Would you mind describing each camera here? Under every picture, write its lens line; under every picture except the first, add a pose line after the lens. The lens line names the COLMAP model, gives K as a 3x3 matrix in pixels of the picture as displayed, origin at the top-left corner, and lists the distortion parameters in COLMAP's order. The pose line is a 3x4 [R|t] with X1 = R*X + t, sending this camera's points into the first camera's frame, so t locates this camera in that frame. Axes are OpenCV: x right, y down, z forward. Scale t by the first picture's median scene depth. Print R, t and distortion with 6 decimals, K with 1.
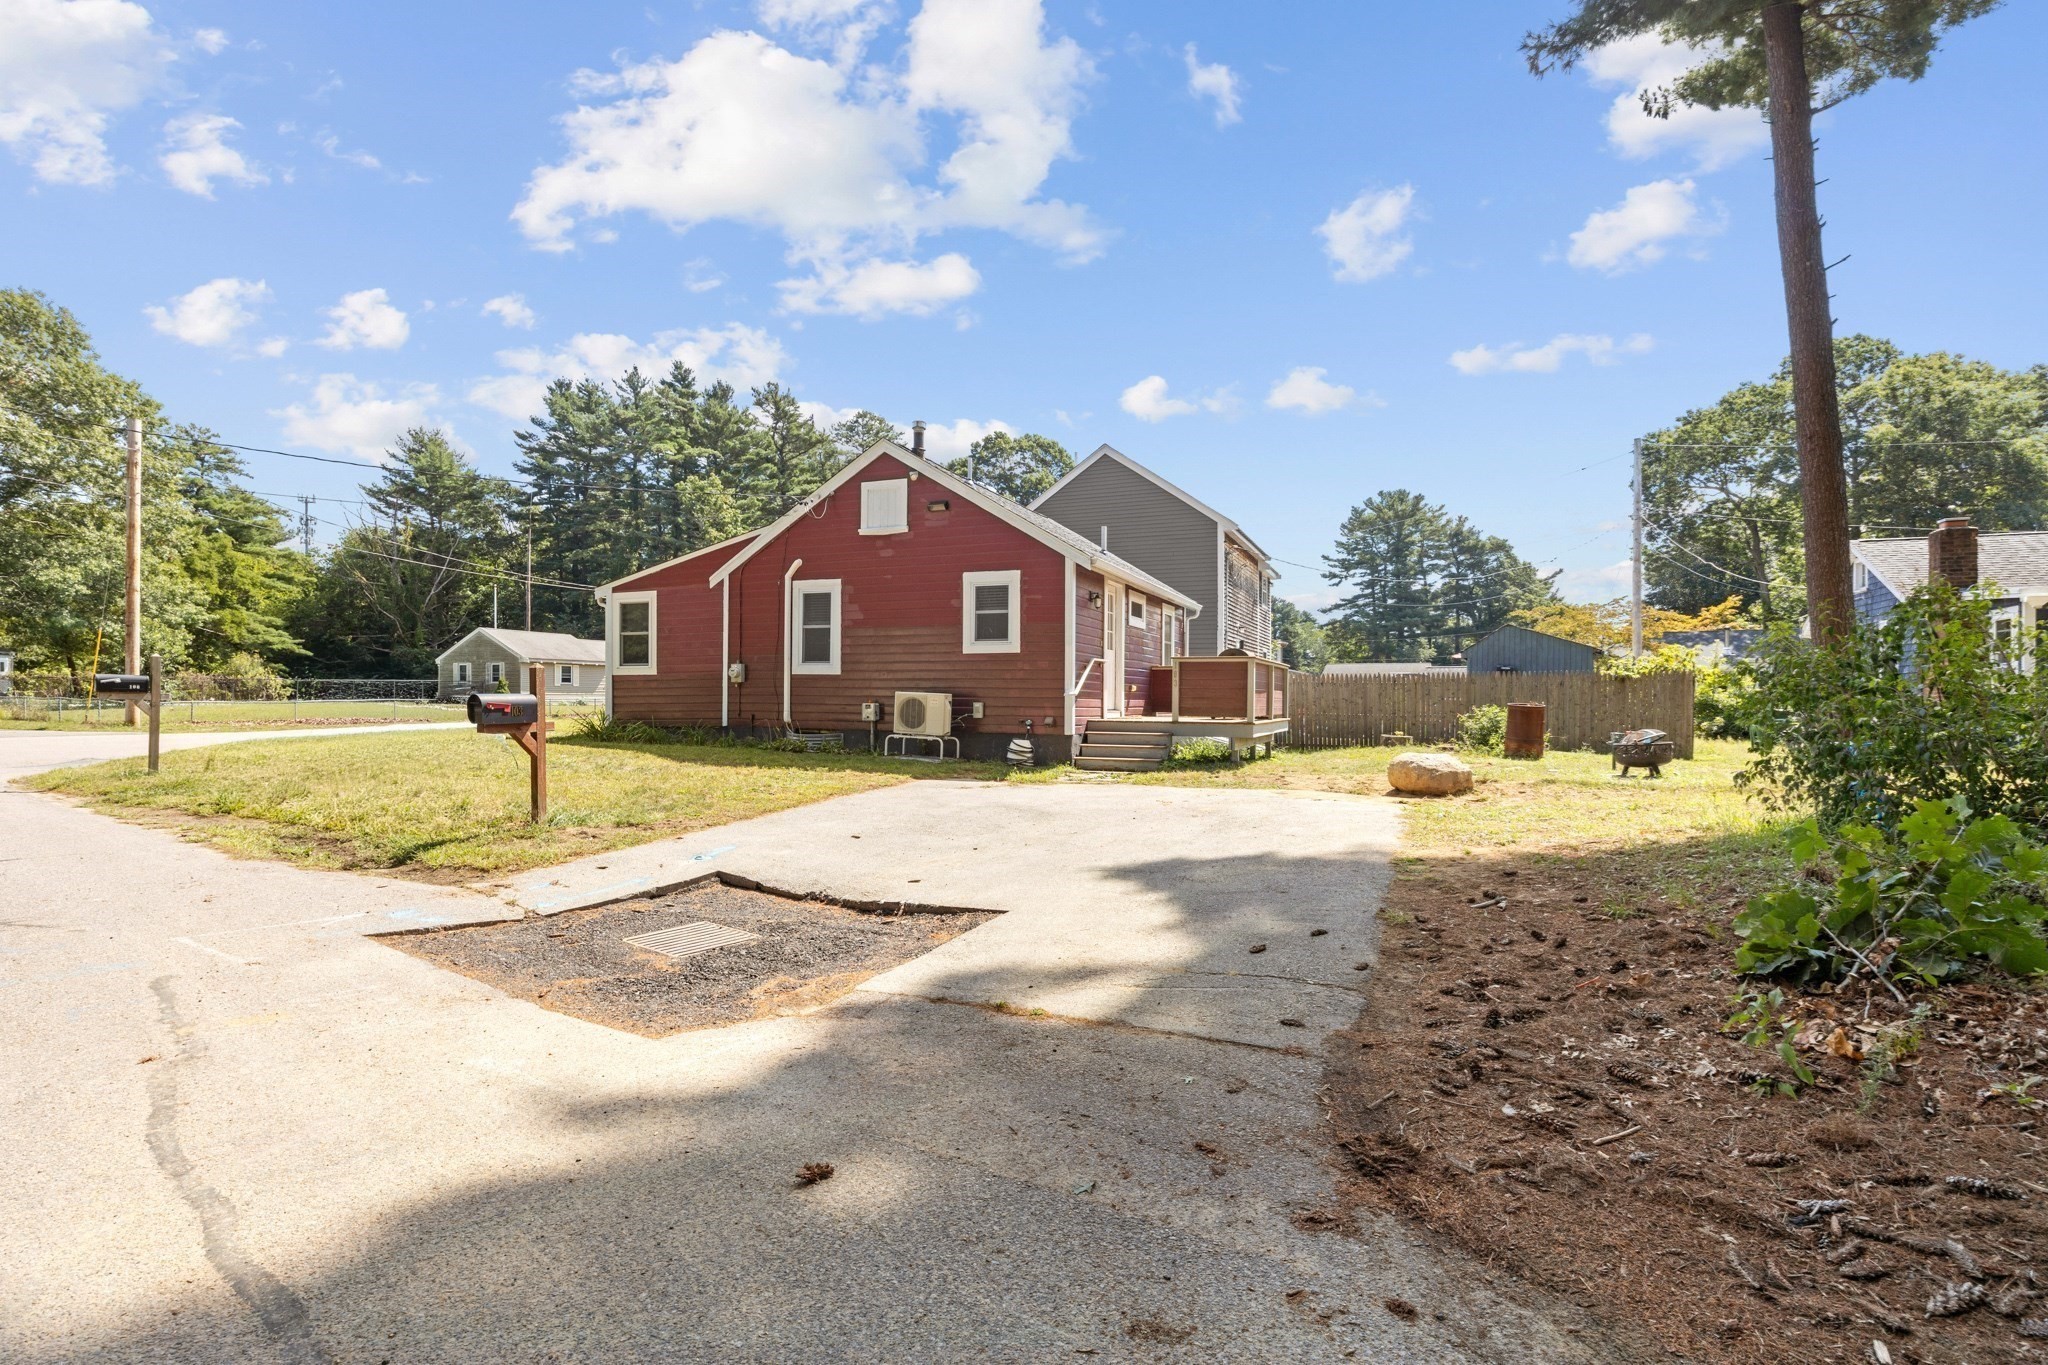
lens RADIAL K [[994.8, 0, 1024.0], [0, 994.8, 682.5], [0, 0, 1]] dist [0.000812, 0.000195]
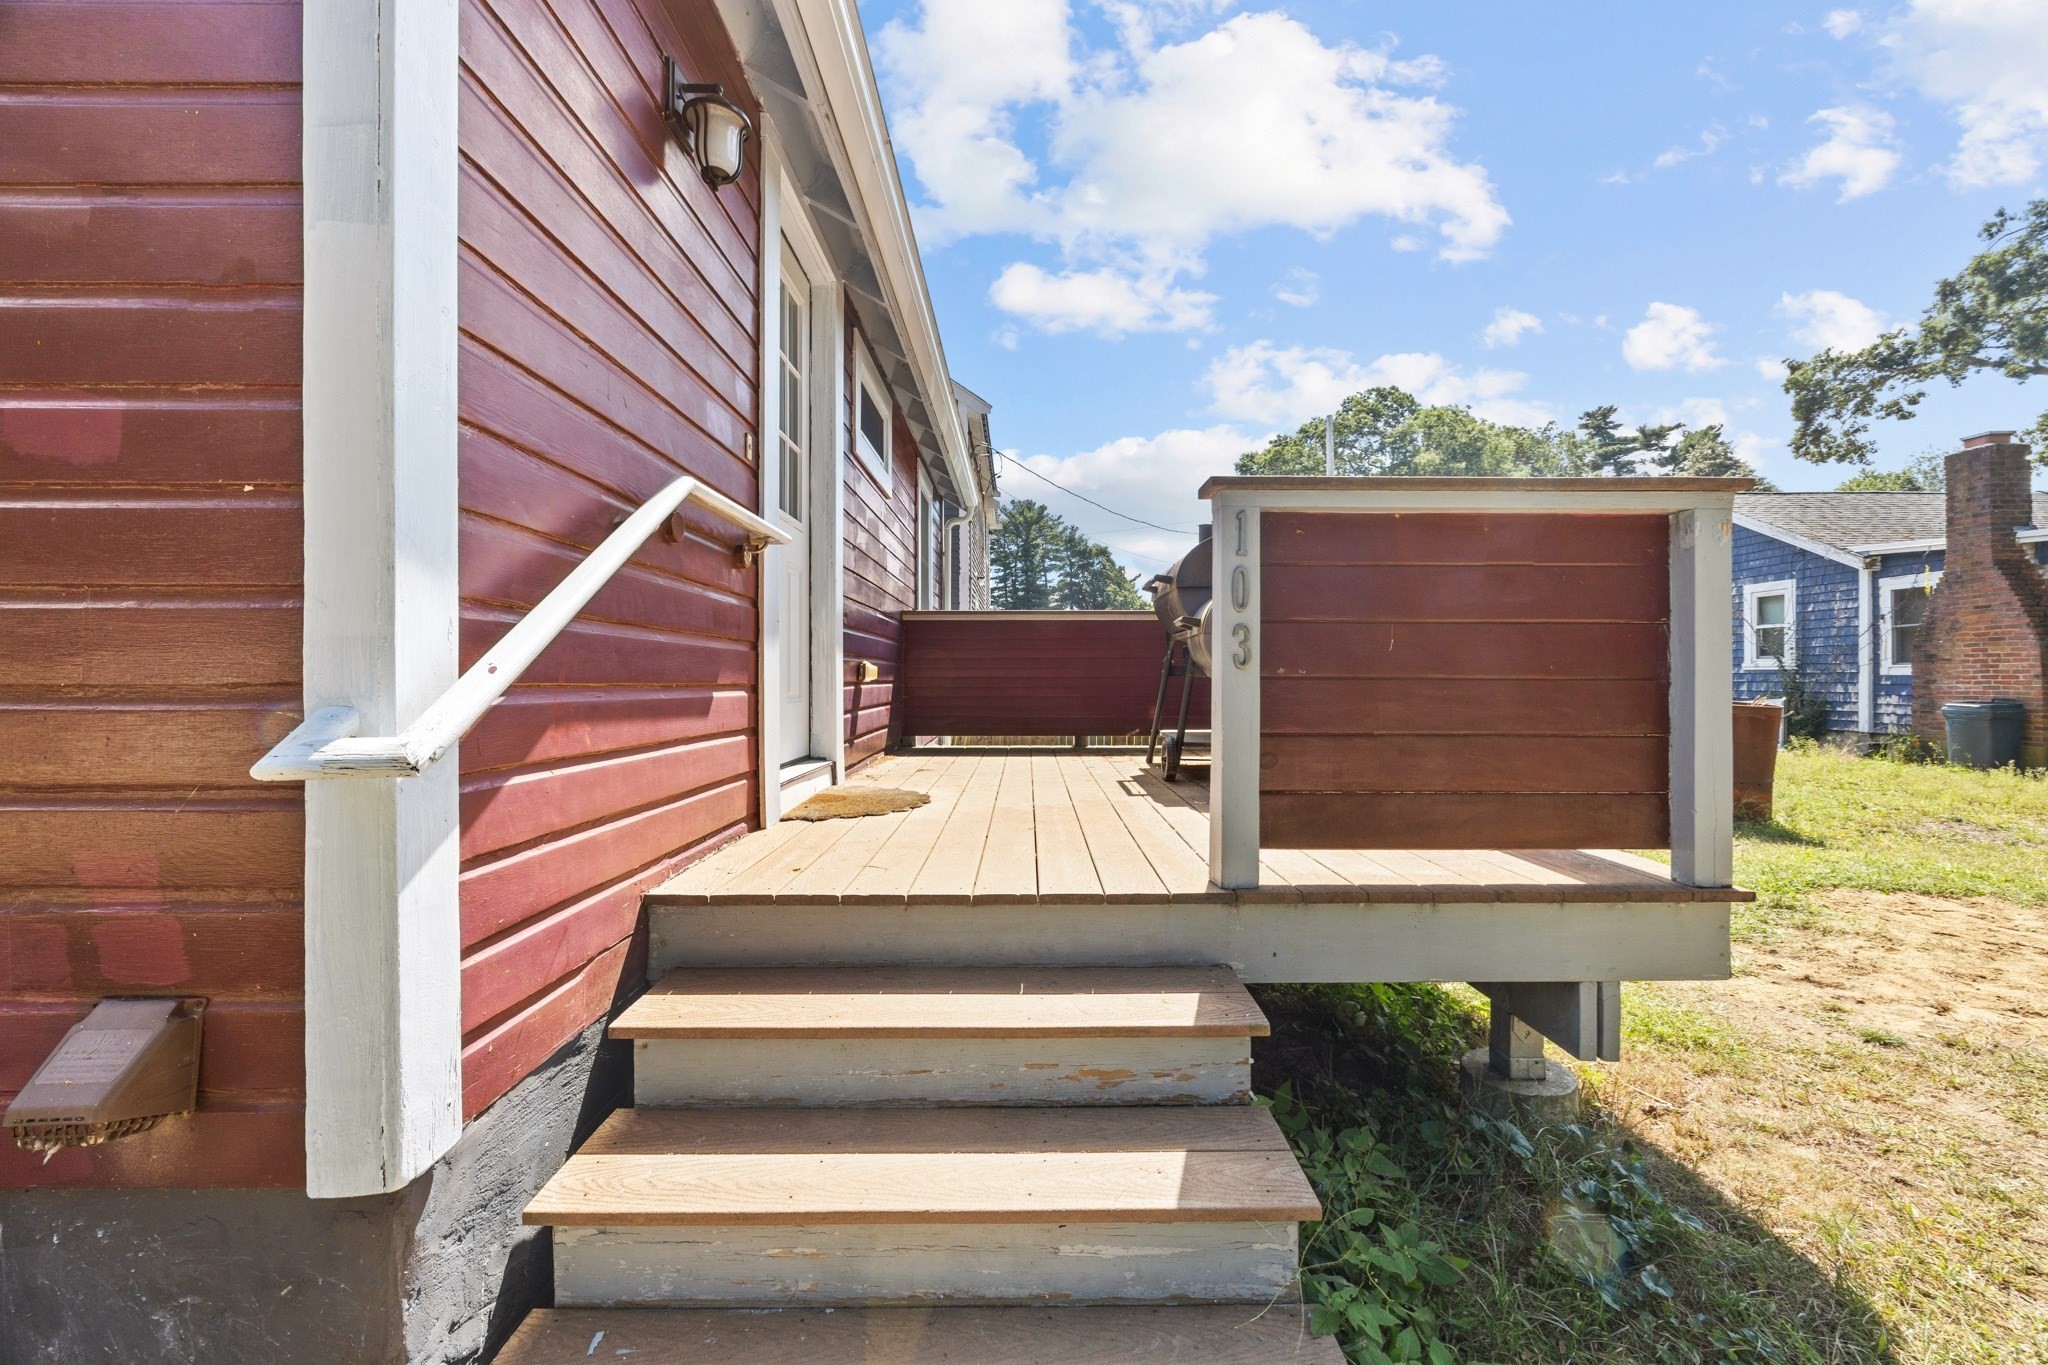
lens RADIAL K [[795.4, 0, 1048.6], [0, 795.4, 677.1], [0, 0, 1]] dist [-0.000521, 0.000051]
pose [[0.912769, -0.009229, 0.408371, 0.024629], [0.001586, 0.999817, 0.019051, 0.001097], [-0.408472, -0.016742, 0.912617, 0.303443]]
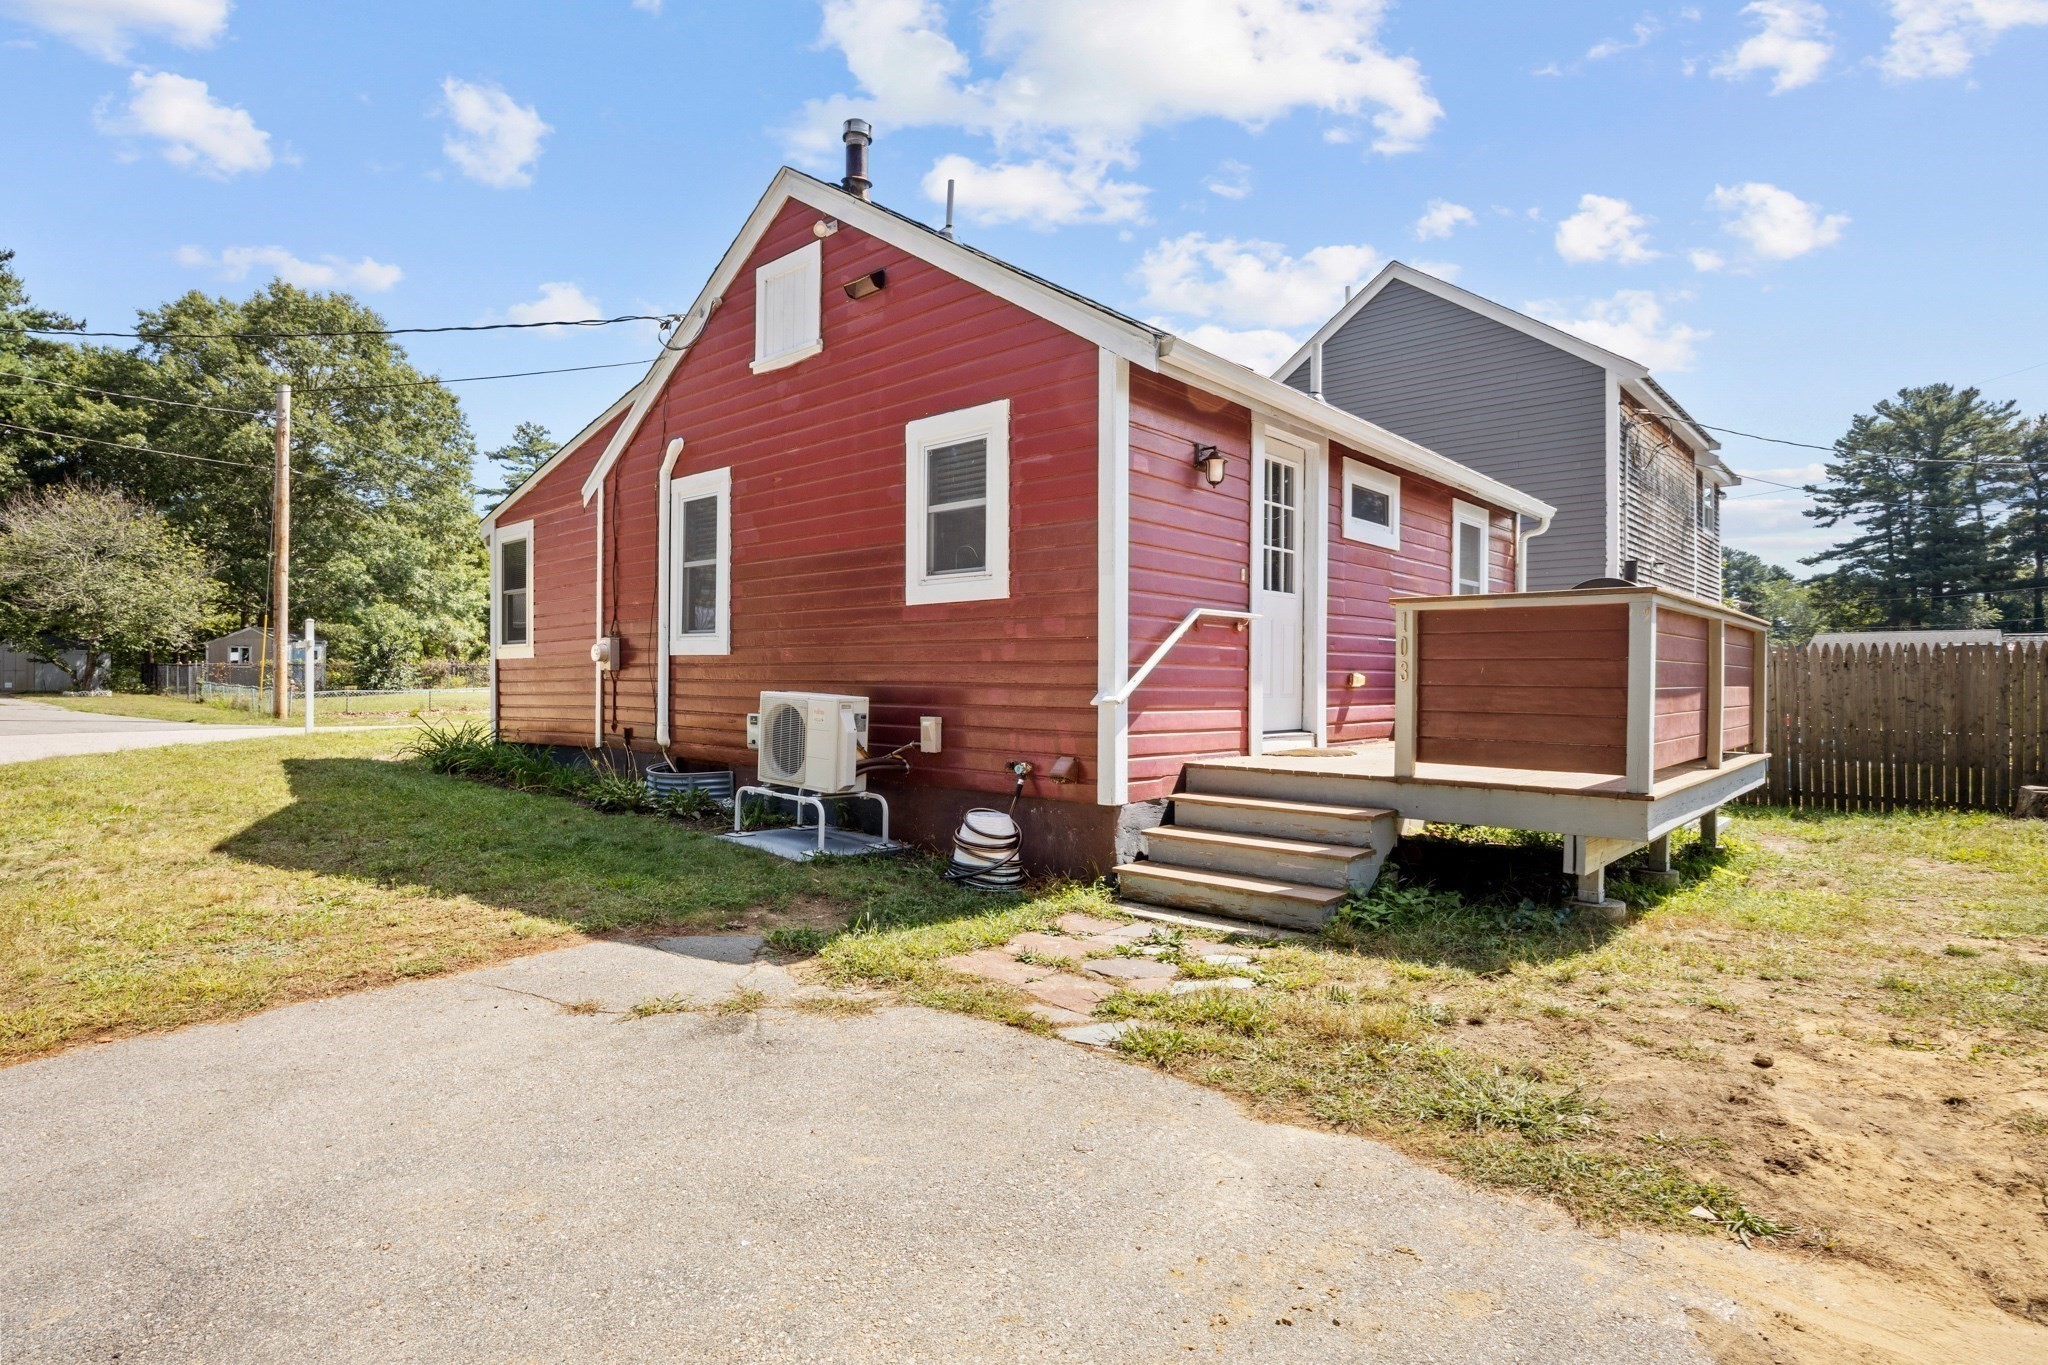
lens RADIAL K [[1057.4, 0, 1021.9], [0, 1057.4, 676.6], [0, 0, 1]] dist [-0.000878, -0.001436]
pose [[0.941714, -0.002826, -0.336404, 0.051010], [0.007019, 0.999912, 0.011250, -0.000801], [0.336343, -0.012956, 0.941651, 0.200669]]
